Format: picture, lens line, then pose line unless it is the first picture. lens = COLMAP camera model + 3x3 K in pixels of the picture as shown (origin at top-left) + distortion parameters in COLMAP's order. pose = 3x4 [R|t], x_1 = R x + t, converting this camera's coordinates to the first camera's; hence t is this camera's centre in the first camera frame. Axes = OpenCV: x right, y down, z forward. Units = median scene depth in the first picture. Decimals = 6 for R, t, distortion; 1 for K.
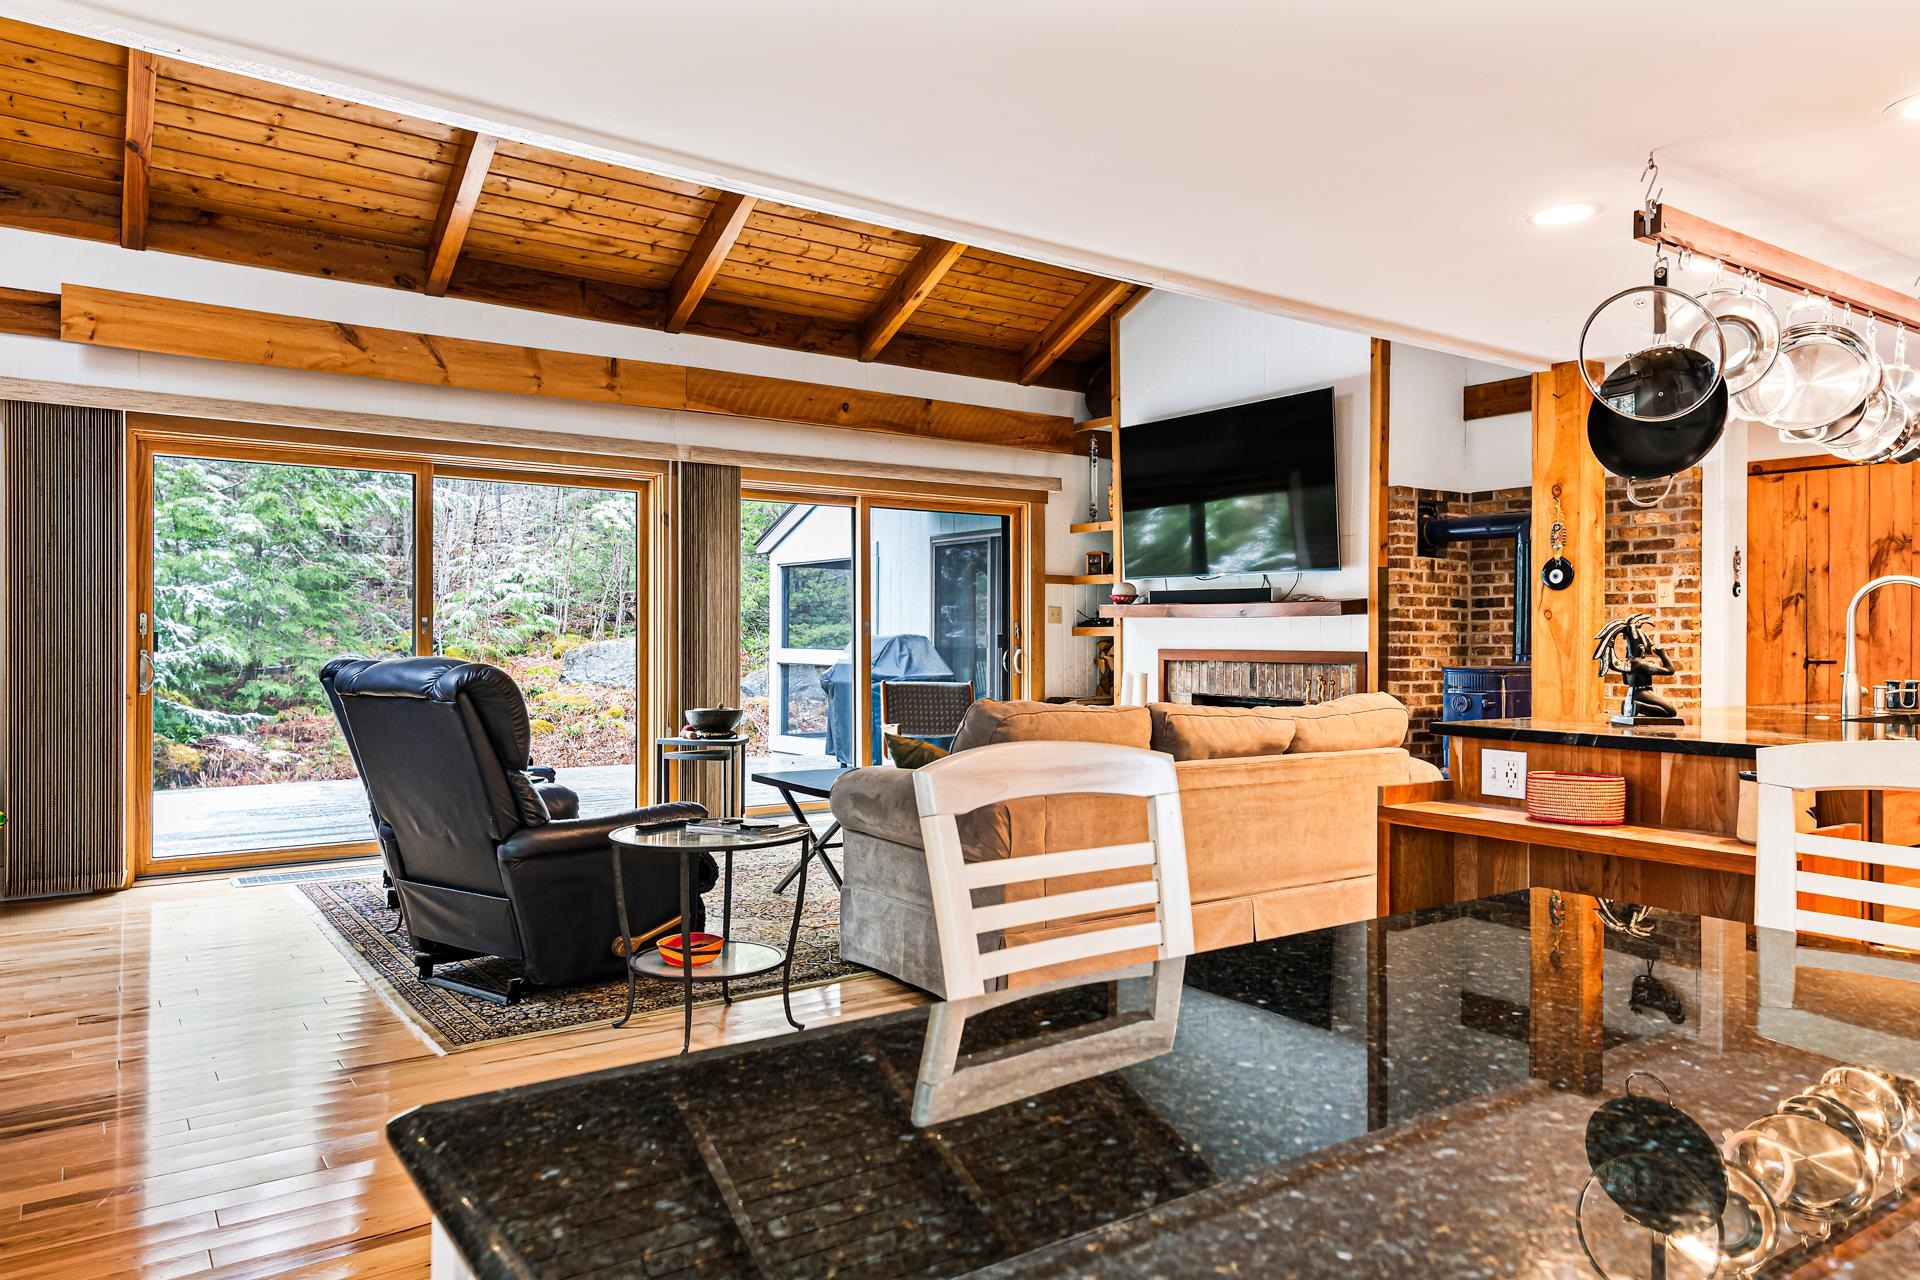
lens RADIAL K [[1266.6, 0, 954.3], [0, 1266.6, 642.3], [0, 0, 1]] dist [0.025363, 0.000270]
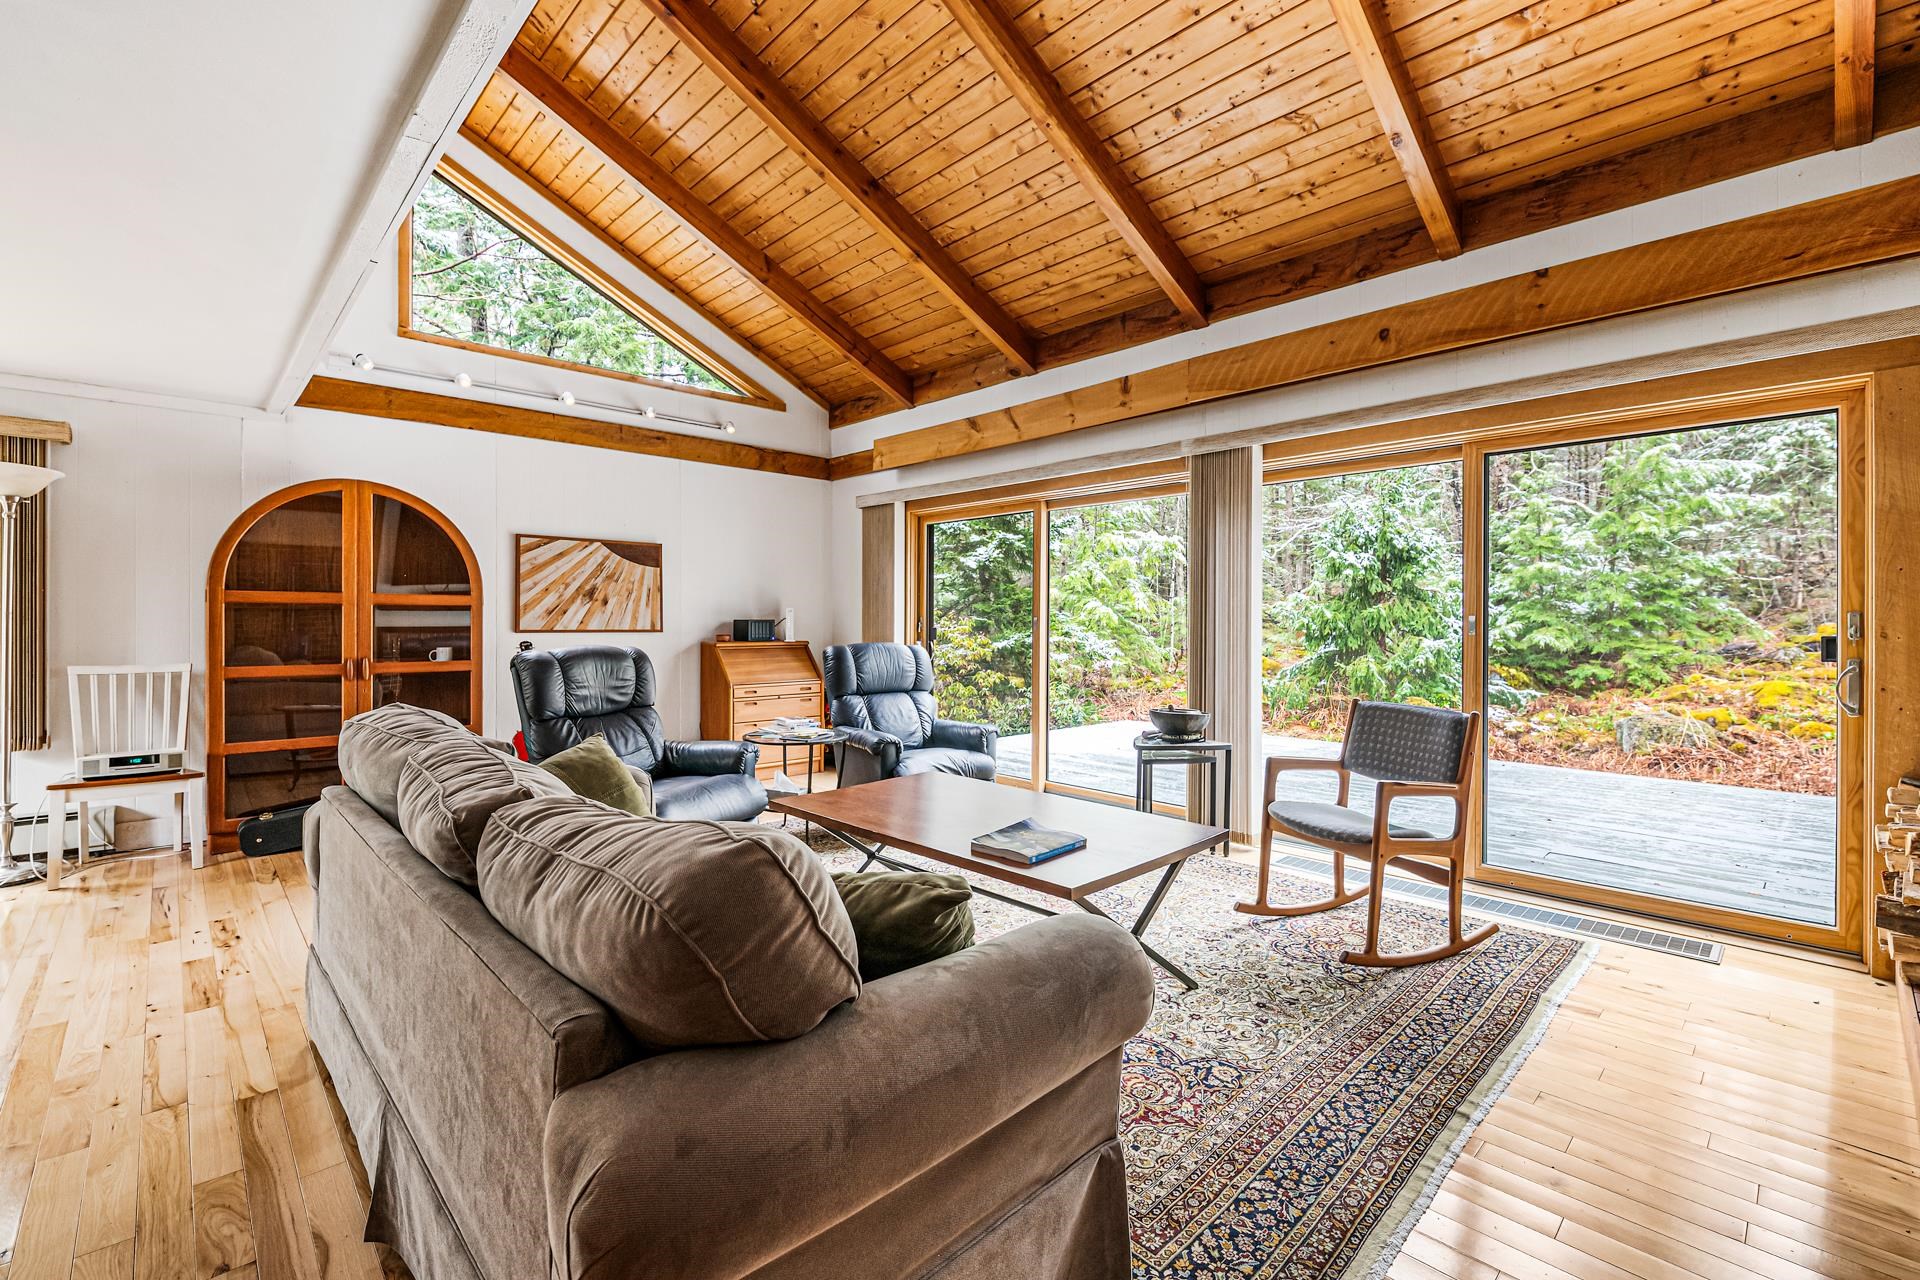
lens RADIAL K [[829.1, 0, 959.5], [0, 829.1, 617.9], [0, 0, 1]] dist [0.000351, -0.000194]
pose [[0.157114, -0.005957, -0.987563, 0.432776], [-0.007610, 0.999945, -0.007242, -0.013266], [0.987551, 0.008653, 0.157060, 0.806449]]
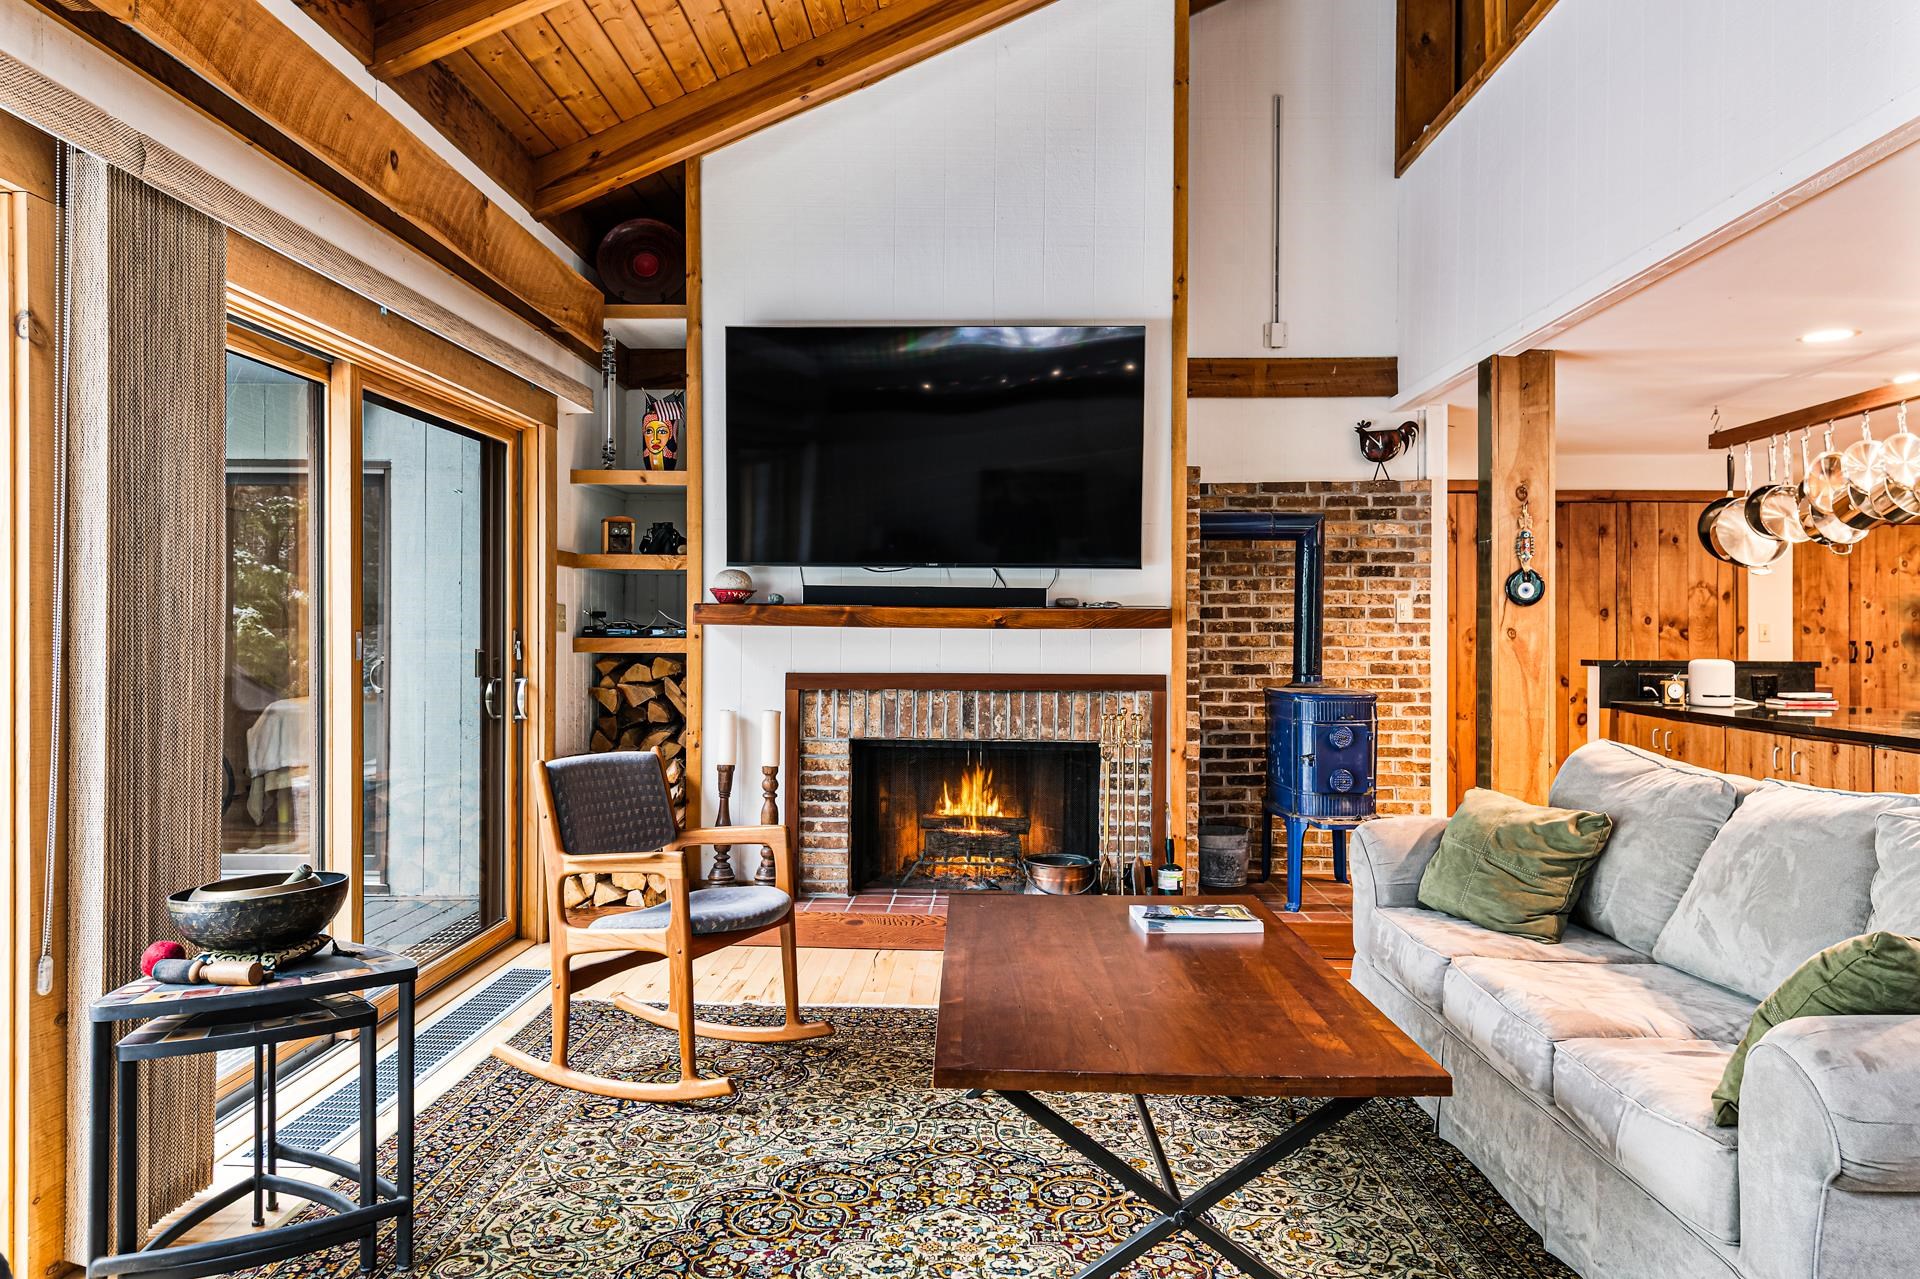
lens RADIAL K [[1261.9, 0, 970.2], [0, 1261.9, 630.6], [0, 0, 1]] dist [0.017885, 0.000679]
pose [[0.589300, -0.000294, 0.807915, -0.398412], [0.000979, 0.999999, -0.000349, -0.020856], [-0.807914, 0.000997, 0.589299, 0.683598]]
